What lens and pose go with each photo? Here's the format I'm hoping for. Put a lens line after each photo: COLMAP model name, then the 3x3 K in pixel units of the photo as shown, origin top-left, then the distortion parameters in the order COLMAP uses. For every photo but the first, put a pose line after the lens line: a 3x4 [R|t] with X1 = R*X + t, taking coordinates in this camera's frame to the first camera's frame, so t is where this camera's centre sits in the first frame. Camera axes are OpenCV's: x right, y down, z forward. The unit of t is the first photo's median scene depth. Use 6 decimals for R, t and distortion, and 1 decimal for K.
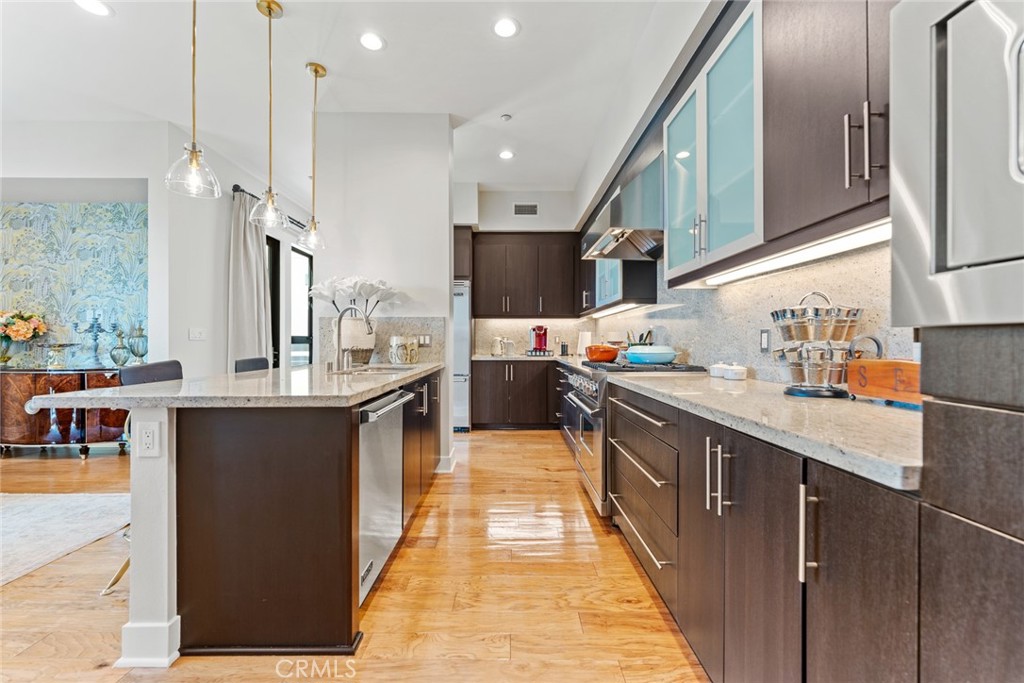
lens RADIAL K [[410.1, 0, 511.8], [0, 410.1, 339.9], [0, 0, 1]] dist [0.000841, 0.000007]
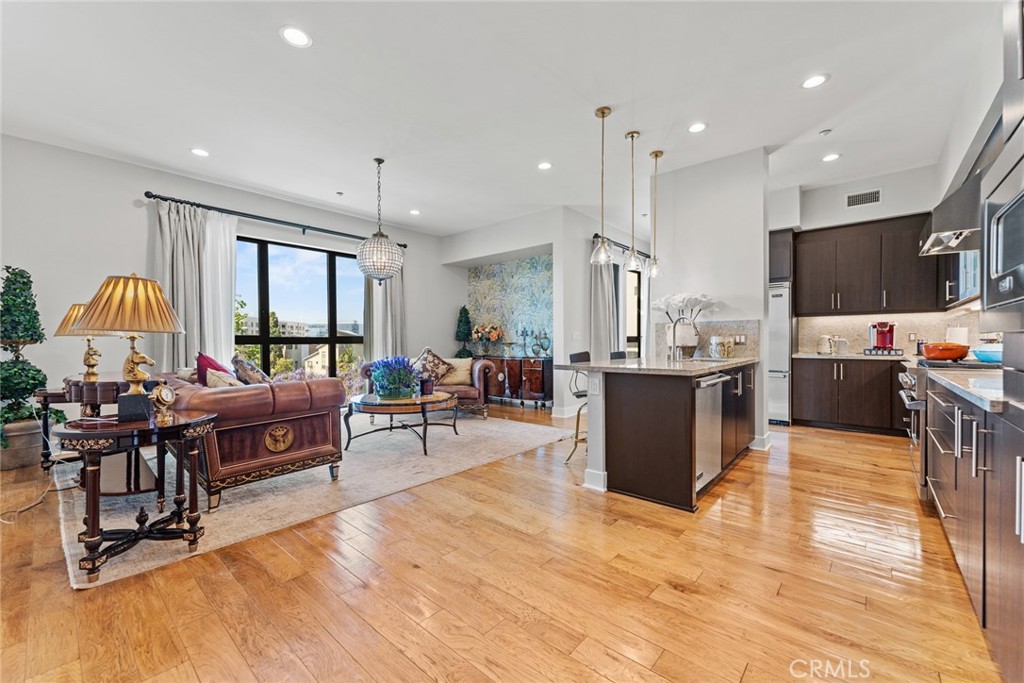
lens RADIAL K [[410.1, 0, 507.5], [0, 410.1, 345.6], [0, 0, 1]] dist [0.000841, 0.000007]
pose [[0.743268, 0.003408, -0.668985, 0.077142], [0.008385, 0.999861, 0.014409, -0.002850], [0.668941, -0.016320, 0.743136, -0.318619]]
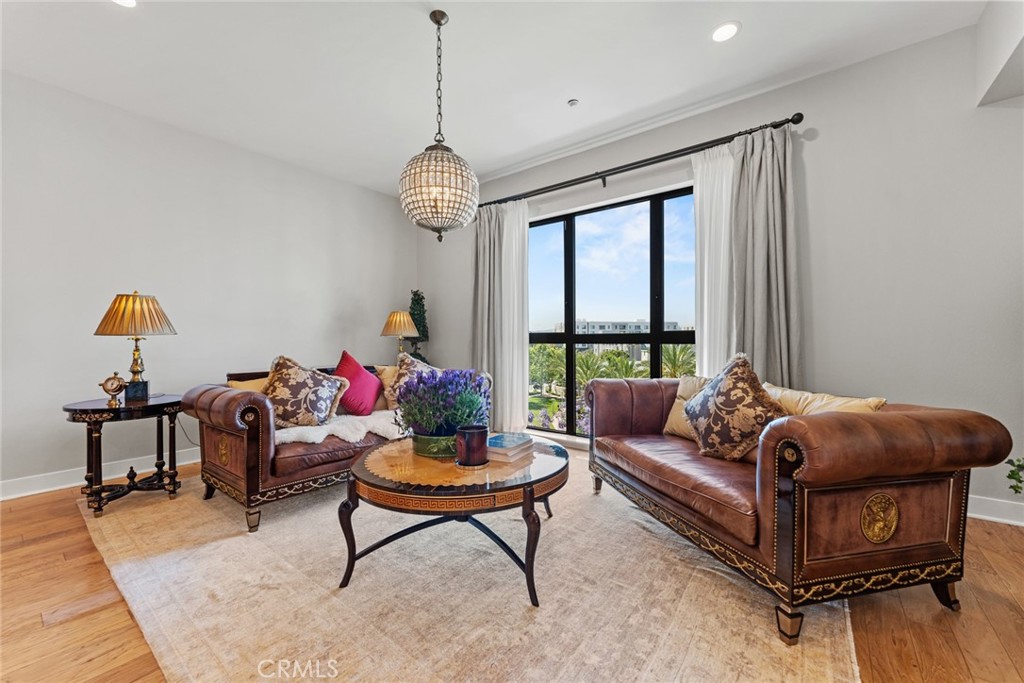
lens RADIAL K [[410.1, 0, 515.9], [0, 410.1, 342.2], [0, 0, 1]] dist [0.000841, 0.000007]
pose [[-0.613768, 0.004600, -0.789473, -0.485984], [0.007566, 0.999971, -0.000055, 0.001247], [0.789450, -0.006006, -0.613785, 0.715444]]
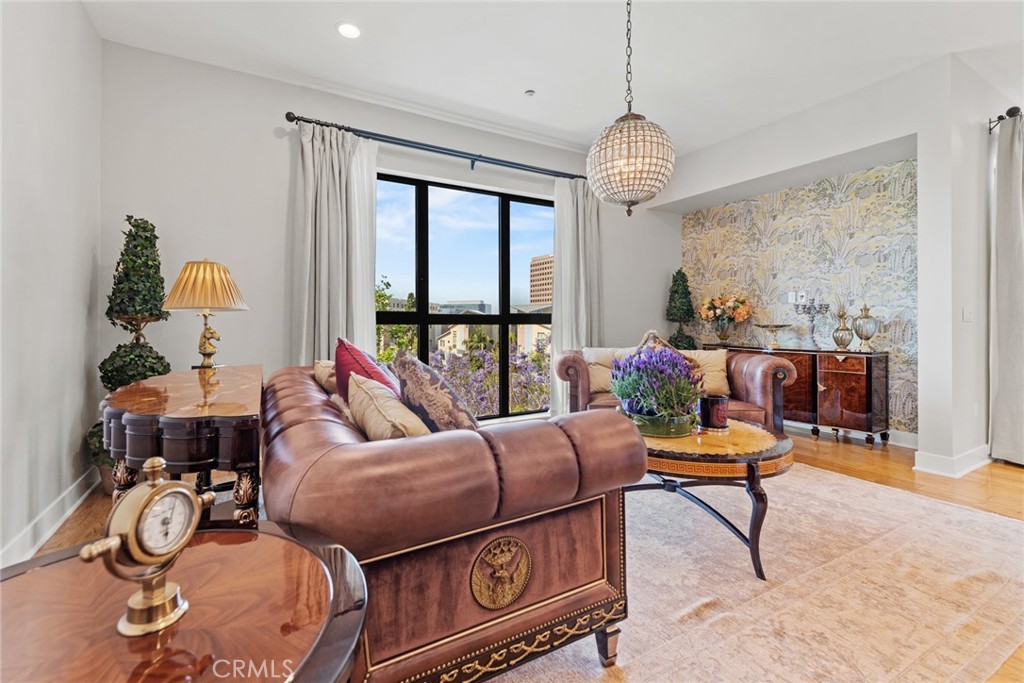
lens RADIAL K [[428.8, 0, 479.8], [0, 428.8, 320.2], [0, 0, 1]] dist [-0.001772, 0.000998]
pose [[0.462131, -0.002481, -0.886808, -0.462423], [0.001952, 0.999997, -0.001780, -0.001797], [0.886810, -0.000909, 0.462134, -0.197421]]
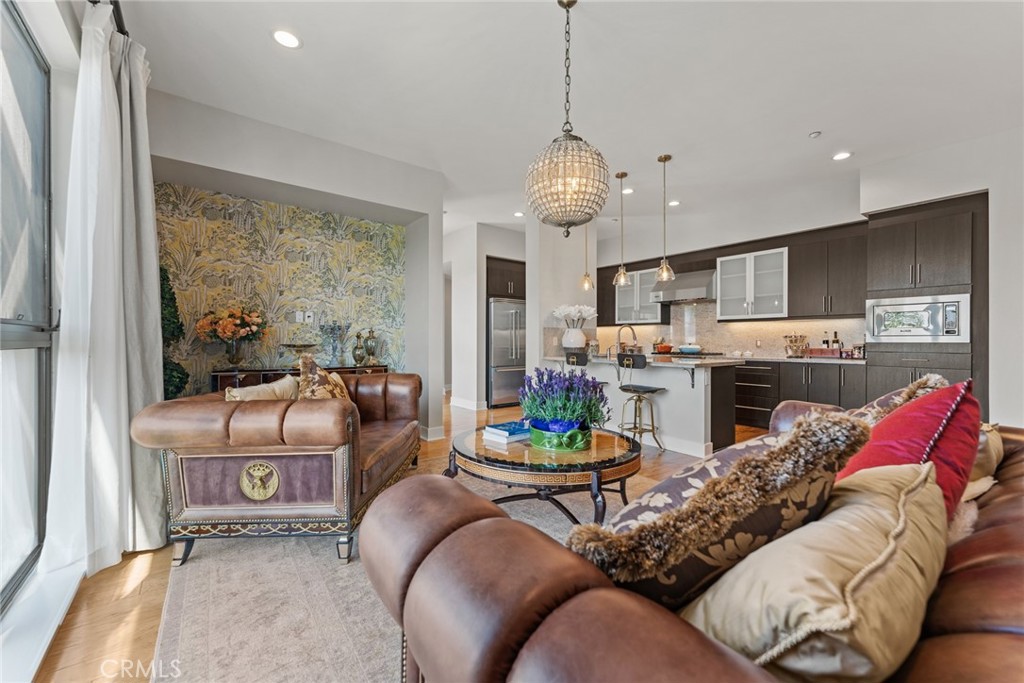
lens RADIAL K [[410.1, 0, 519.1], [0, 410.1, 343.4], [0, 0, 1]] dist [0.000841, 0.000007]
pose [[0.790398, 0.000017, 0.612594, -1.290471], [-0.006051, 0.999951, 0.007780, -0.004186], [-0.612564, -0.009856, 0.790359, -0.160337]]
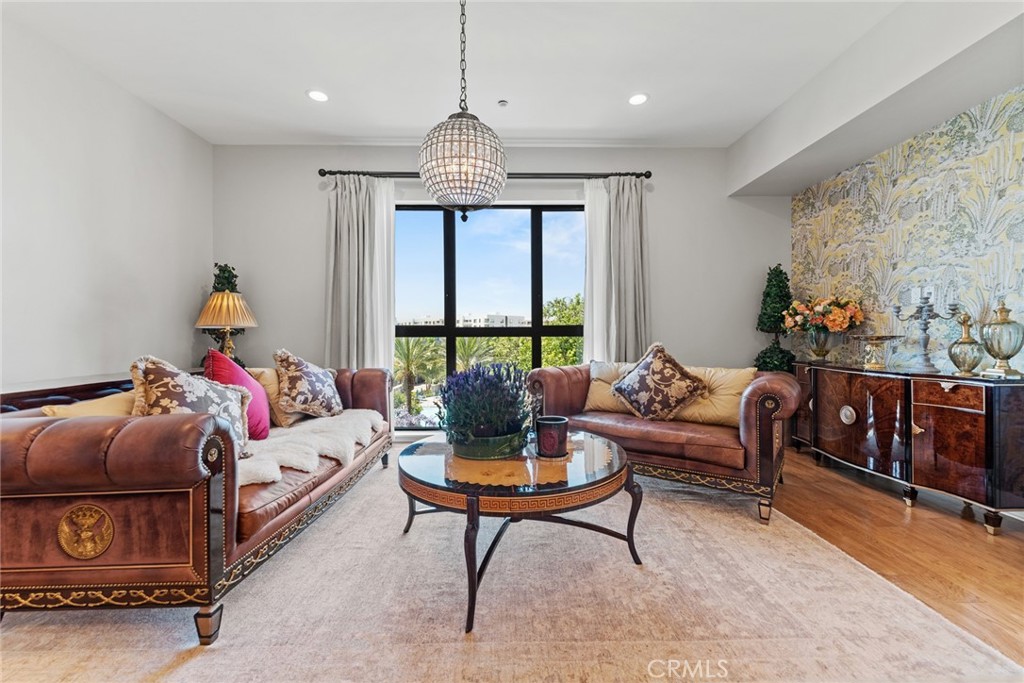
lens RADIAL K [[410.1, 0, 521.9], [0, 410.1, 337.6], [0, 0, 1]] dist [0.000841, 0.000007]
pose [[0.018512, 0.007421, -0.999801, -0.352680], [0.008715, 0.999933, 0.007583, 0.001757], [0.999791, -0.008854, 0.018446, 0.325886]]
